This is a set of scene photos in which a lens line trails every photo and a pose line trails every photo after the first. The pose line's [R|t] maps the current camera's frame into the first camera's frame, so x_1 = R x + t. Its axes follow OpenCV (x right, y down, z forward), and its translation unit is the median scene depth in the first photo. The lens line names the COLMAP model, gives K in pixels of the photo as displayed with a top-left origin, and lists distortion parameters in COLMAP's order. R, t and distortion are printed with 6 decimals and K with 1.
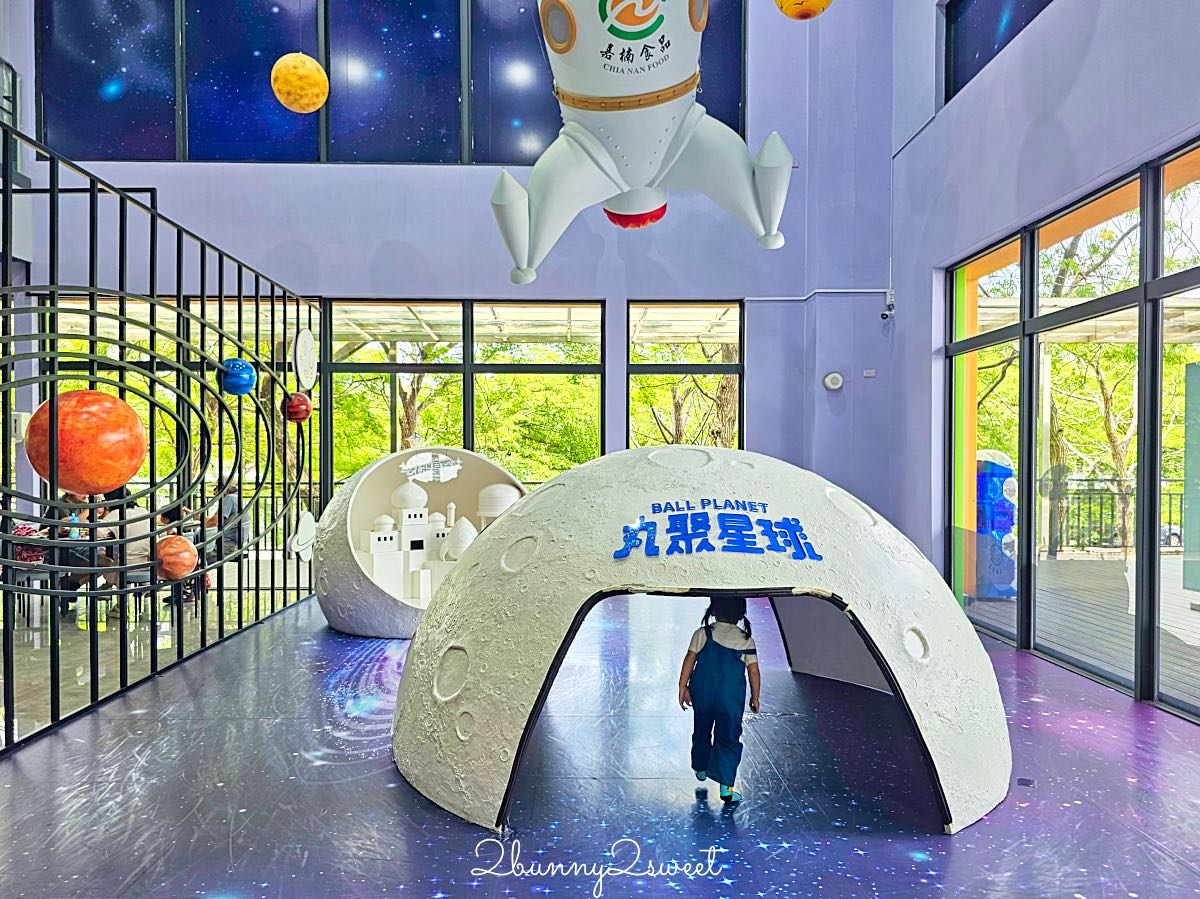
lens RADIAL K [[819.0, 0, 590.0], [0, 819.0, 454.1], [0, 0, 1]] dist [0.054244, -0.062119]
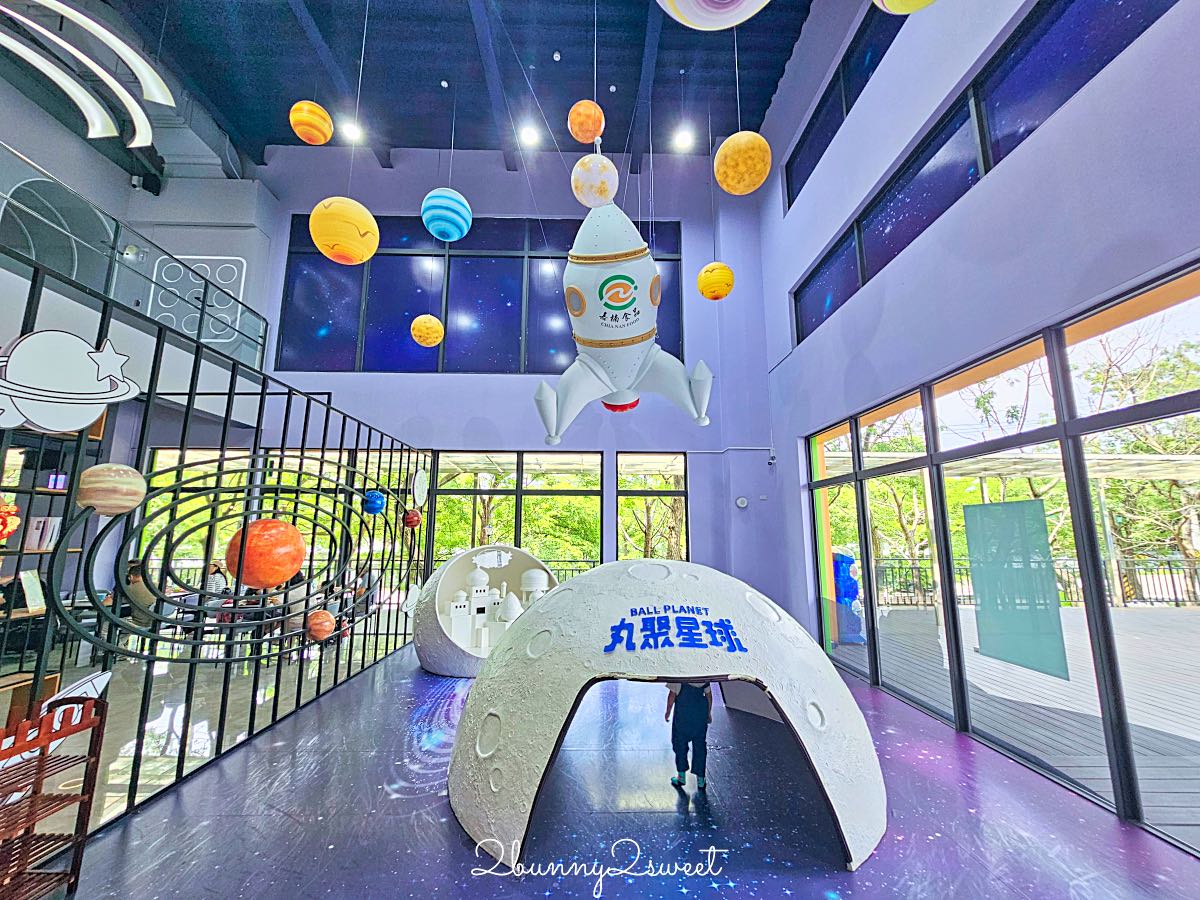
lens RADIAL K [[479.6, 0, 602.5], [0, 479.6, 445.3], [0, 0, 1]] dist [-0.008479, -0.000120]
pose [[0.999916, 0.003904, 0.012391, 0.008095], [-0.001673, 0.984537, -0.175169, -0.046258], [-0.012884, 0.175133, 0.984460, 0.061281]]
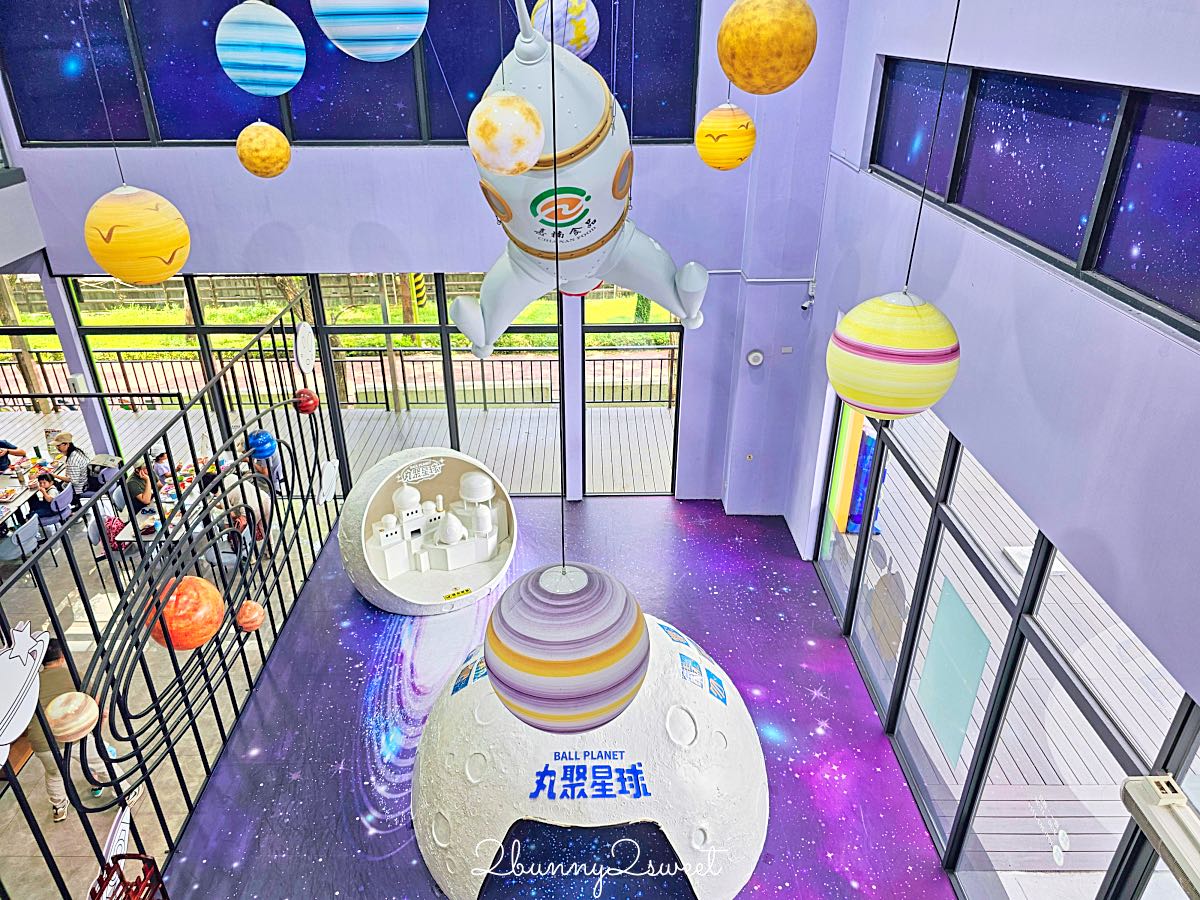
lens RADIAL K [[809.0, 0, 584.4], [0, 809.0, 402.4], [0, 0, 1]] dist [0.057168, -0.053792]
pose [[0.999879, -0.005275, -0.014664, 0.097851], [0.011121, 0.900725, 0.434248, -0.769411], [0.010918, -0.434358, 0.900674, -0.104457]]
